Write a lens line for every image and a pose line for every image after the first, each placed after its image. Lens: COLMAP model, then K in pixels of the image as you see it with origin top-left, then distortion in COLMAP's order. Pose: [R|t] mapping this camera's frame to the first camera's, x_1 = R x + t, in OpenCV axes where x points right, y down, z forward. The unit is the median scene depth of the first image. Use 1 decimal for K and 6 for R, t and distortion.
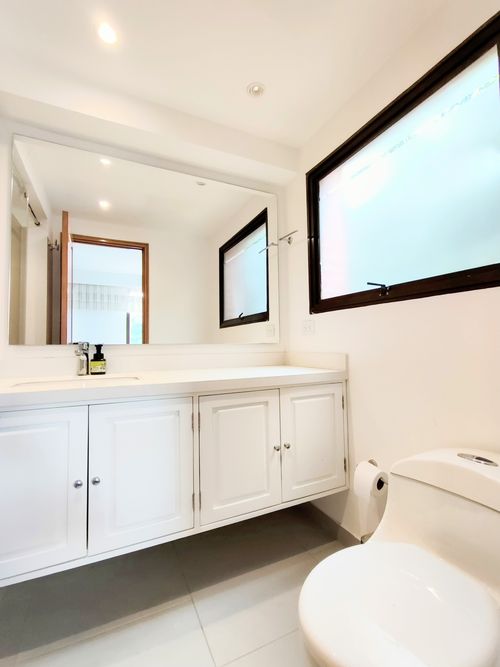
lens RADIAL K [[309.3, 0, 250.0], [0, 309.3, 333.5], [0, 0, 1]] dist [-0.000070, -0.000080]
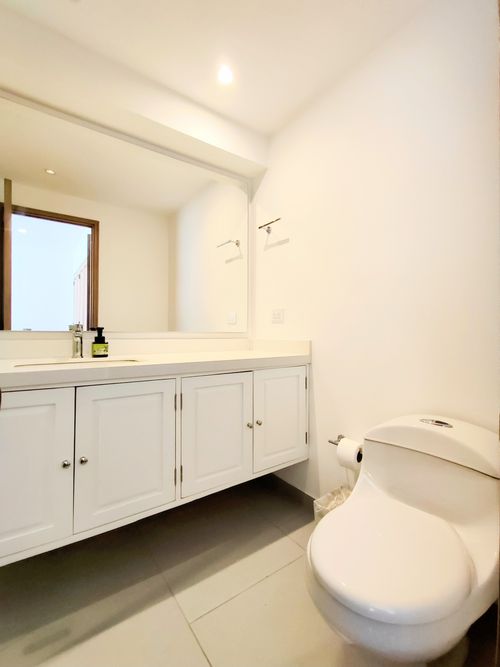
lens RADIAL K [[303.8, 0, 250.0], [0, 303.8, 333.5], [0, 0, 1]] dist [0.000146, 0.000104]
pose [[0.986484, 0.016430, 0.163030, -0.101407], [-0.024410, 0.998593, 0.047069, -0.003092], [-0.162028, -0.050413, 0.985498, -0.046236]]
